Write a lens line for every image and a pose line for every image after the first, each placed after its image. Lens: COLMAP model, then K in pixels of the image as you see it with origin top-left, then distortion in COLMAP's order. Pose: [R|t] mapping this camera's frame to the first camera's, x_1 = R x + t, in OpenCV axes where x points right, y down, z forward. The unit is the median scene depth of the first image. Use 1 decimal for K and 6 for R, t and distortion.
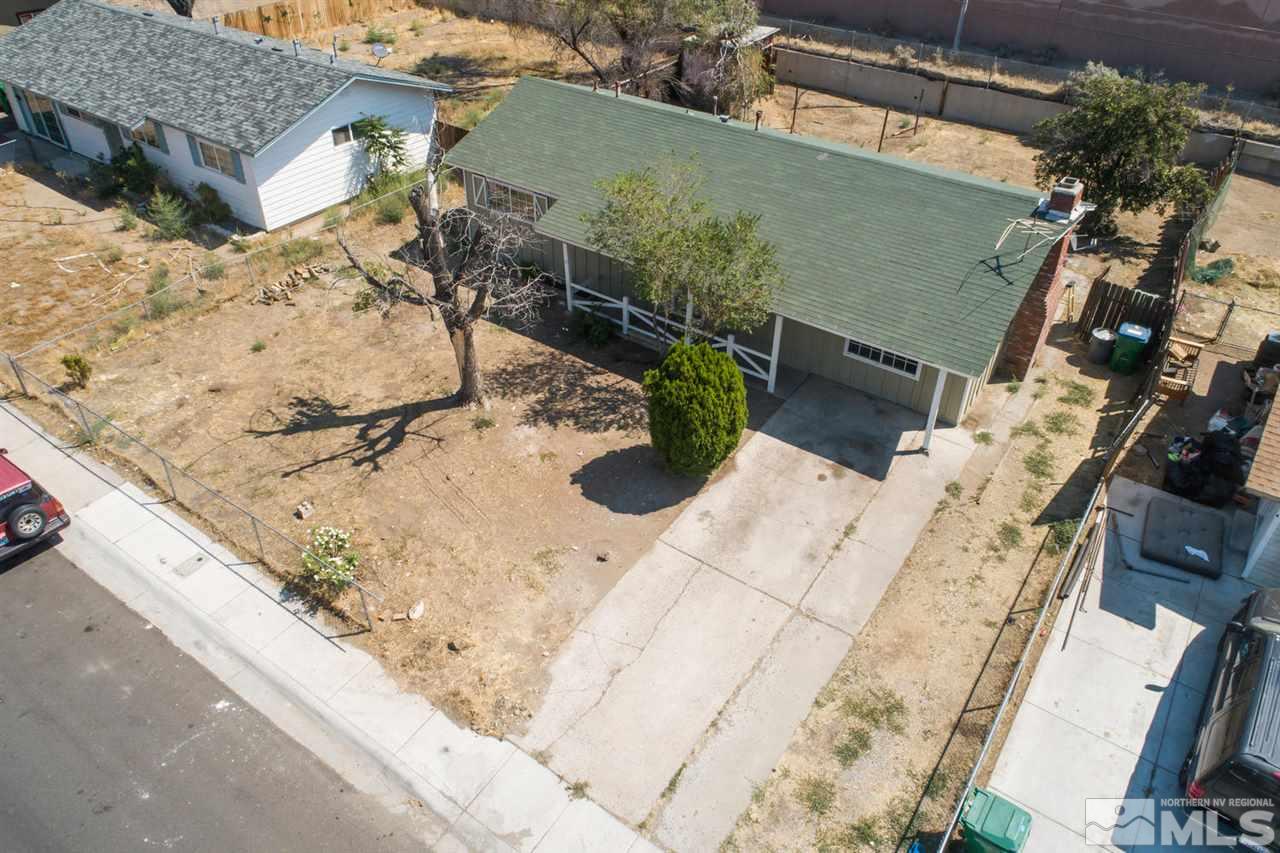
lens RADIAL K [[901.1, 0, 636.9], [0, 901.1, 400.7], [0, 0, 1]] dist [-0.000479, 0.001354]
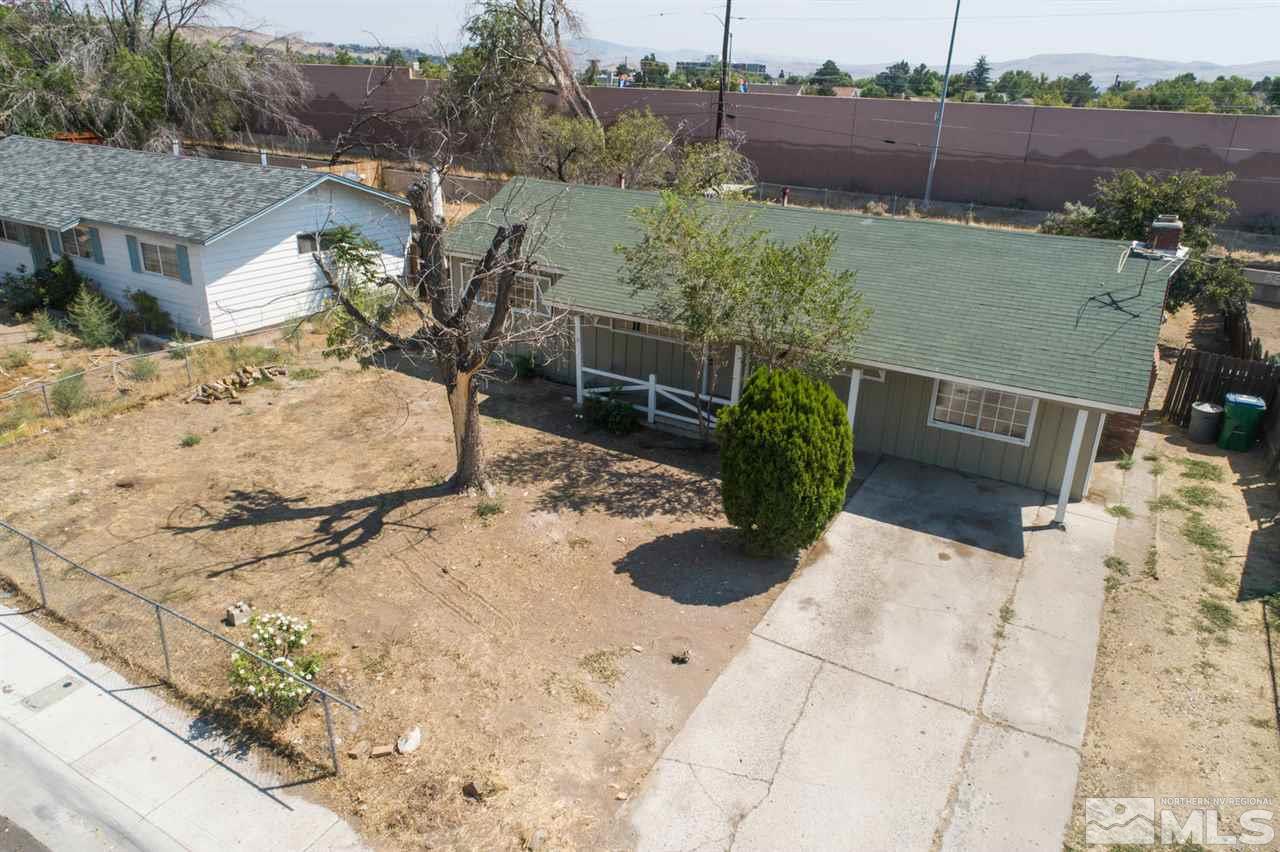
lens RADIAL K [[855.3, 0, 636.6], [0, 855.3, 424.5], [0, 0, 1]] dist [-0.002650, 0.004556]
pose [[0.996603, -0.012438, 0.081405, -0.106092], [0.031244, 0.971727, -0.234033, 0.131886], [-0.076193, 0.235781, 0.968815, 0.281638]]
